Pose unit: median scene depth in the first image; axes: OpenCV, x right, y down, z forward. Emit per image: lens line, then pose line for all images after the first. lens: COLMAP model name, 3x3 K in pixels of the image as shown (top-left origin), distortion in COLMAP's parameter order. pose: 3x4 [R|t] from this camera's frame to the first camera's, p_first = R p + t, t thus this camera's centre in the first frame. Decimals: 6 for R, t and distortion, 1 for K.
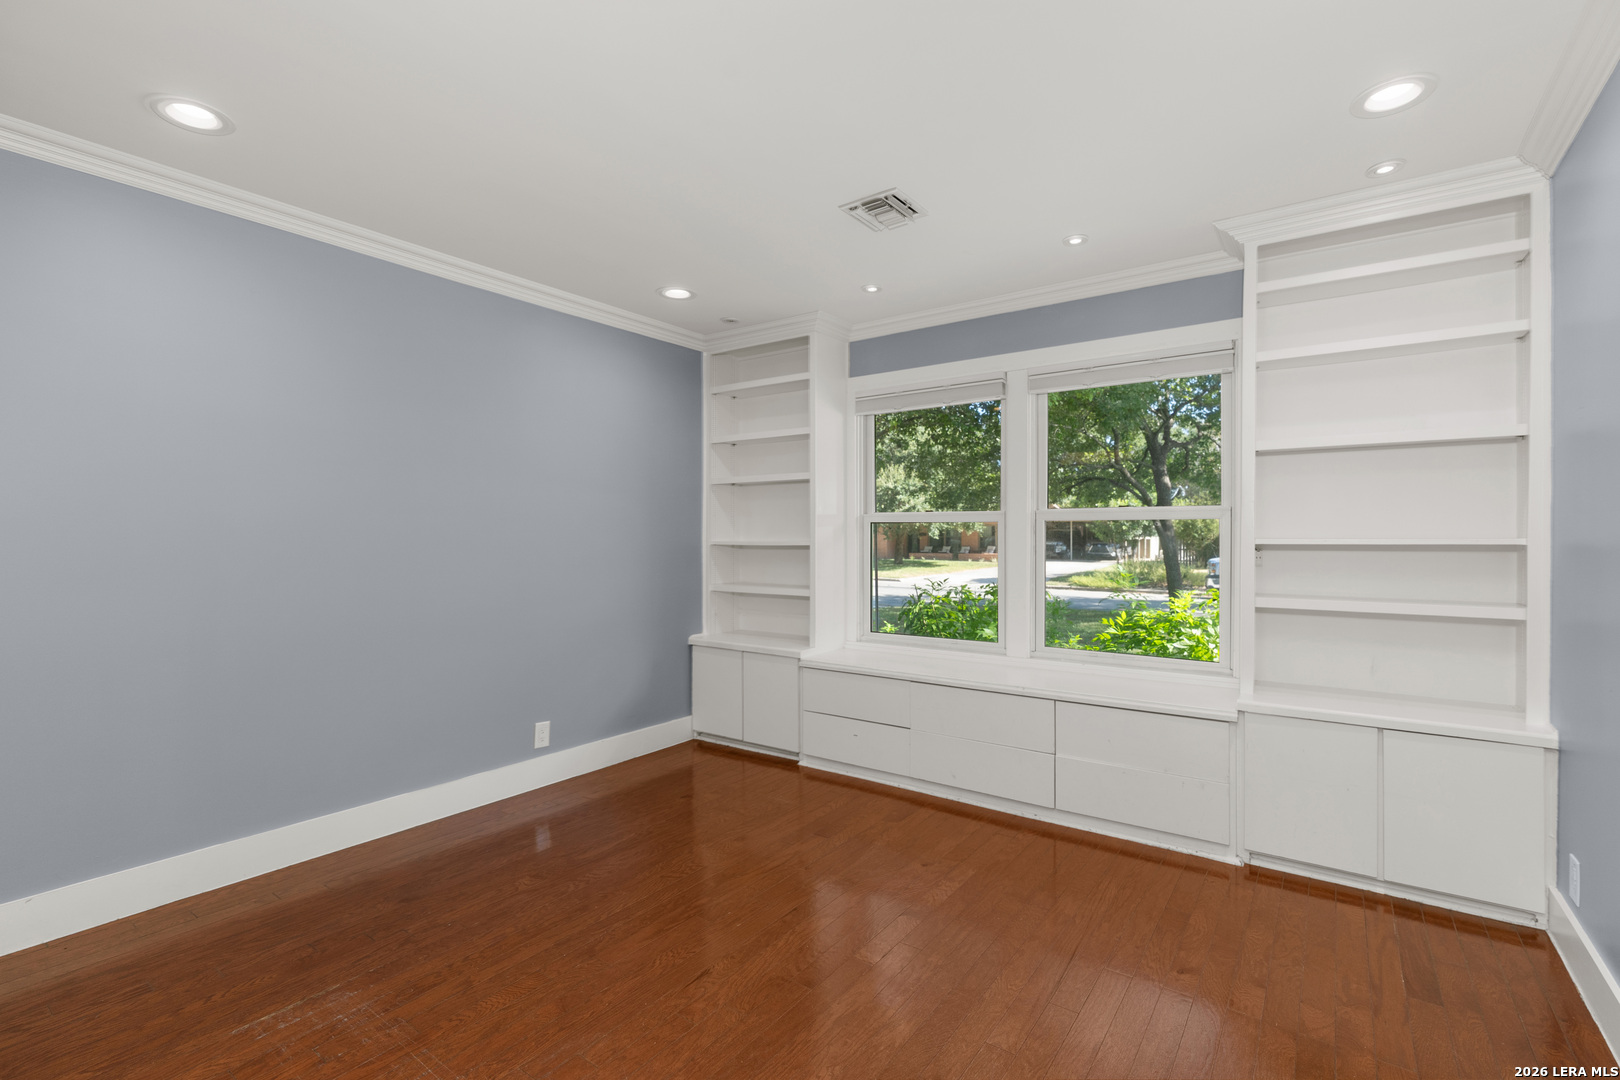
lens RADIAL K [[738.3, 0, 809.7], [0, 738.3, 539.1], [0, 0, 1]] dist [0.001122, 0.000373]
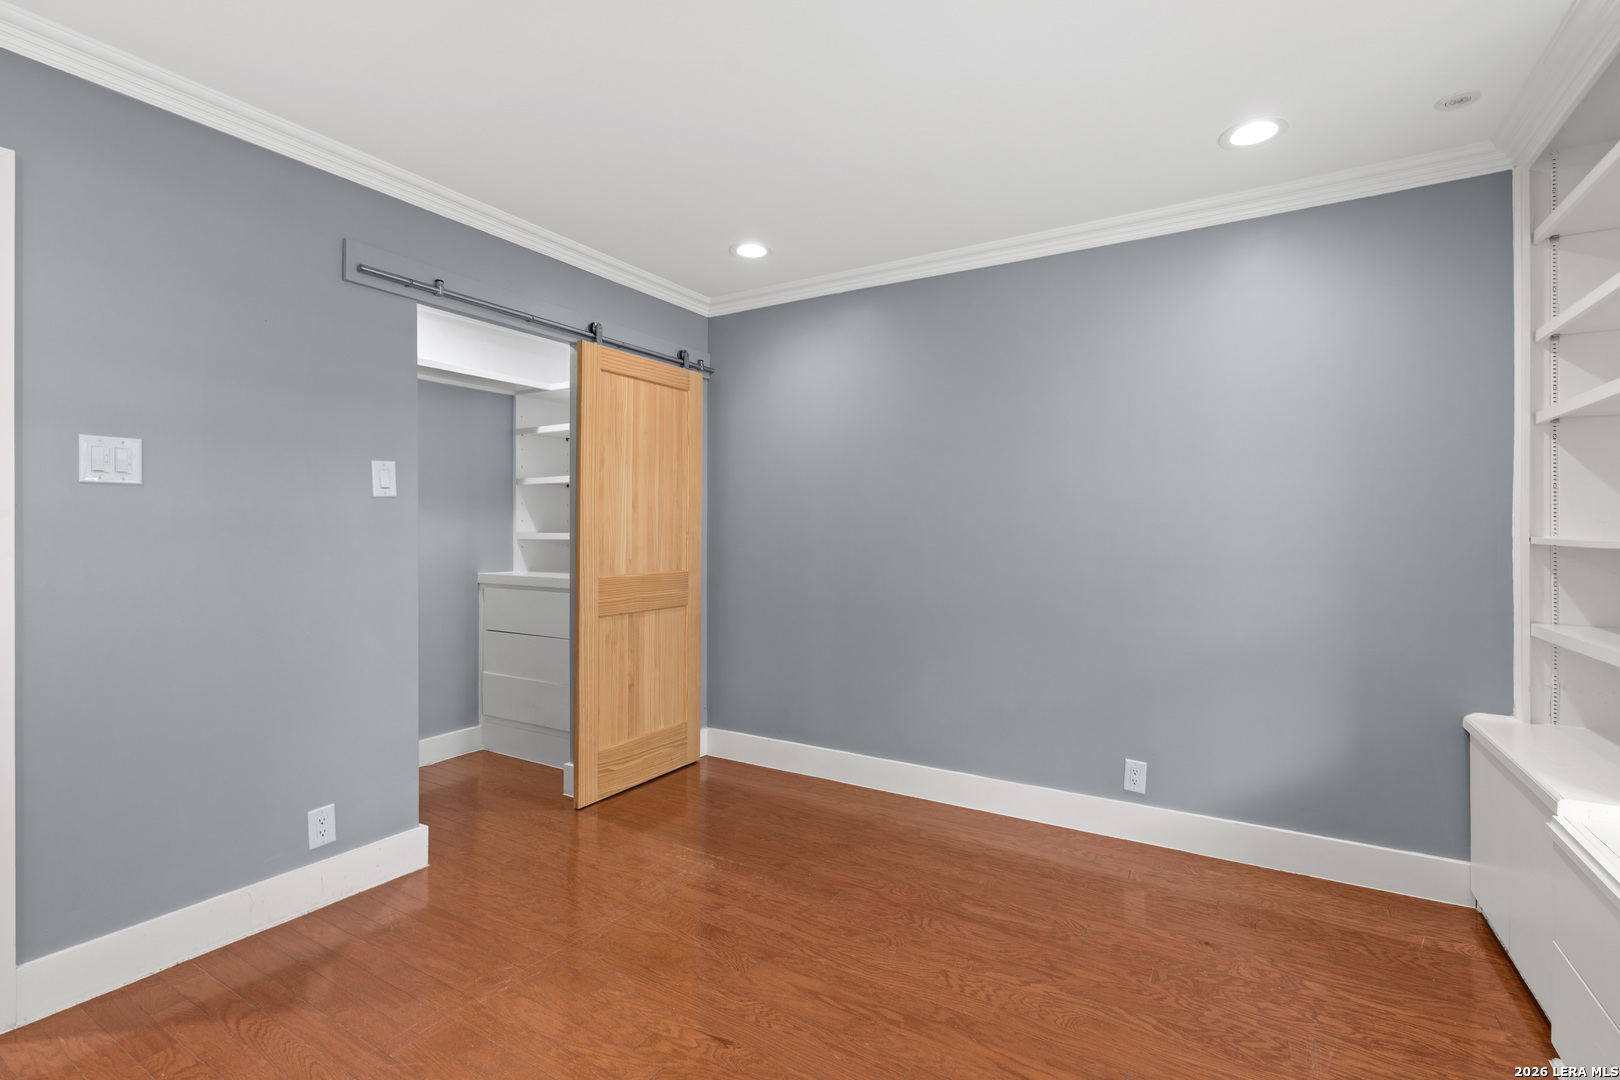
lens RADIAL K [[738.3, 0, 809.4], [0, 738.3, 535.2], [0, 0, 1]] dist [0.001122, 0.000373]
pose [[0.075743, 0.009240, -0.997085, 0.517874], [0.000352, 0.999957, 0.009294, -0.005002], [0.997127, -0.001054, 0.075736, 0.750718]]
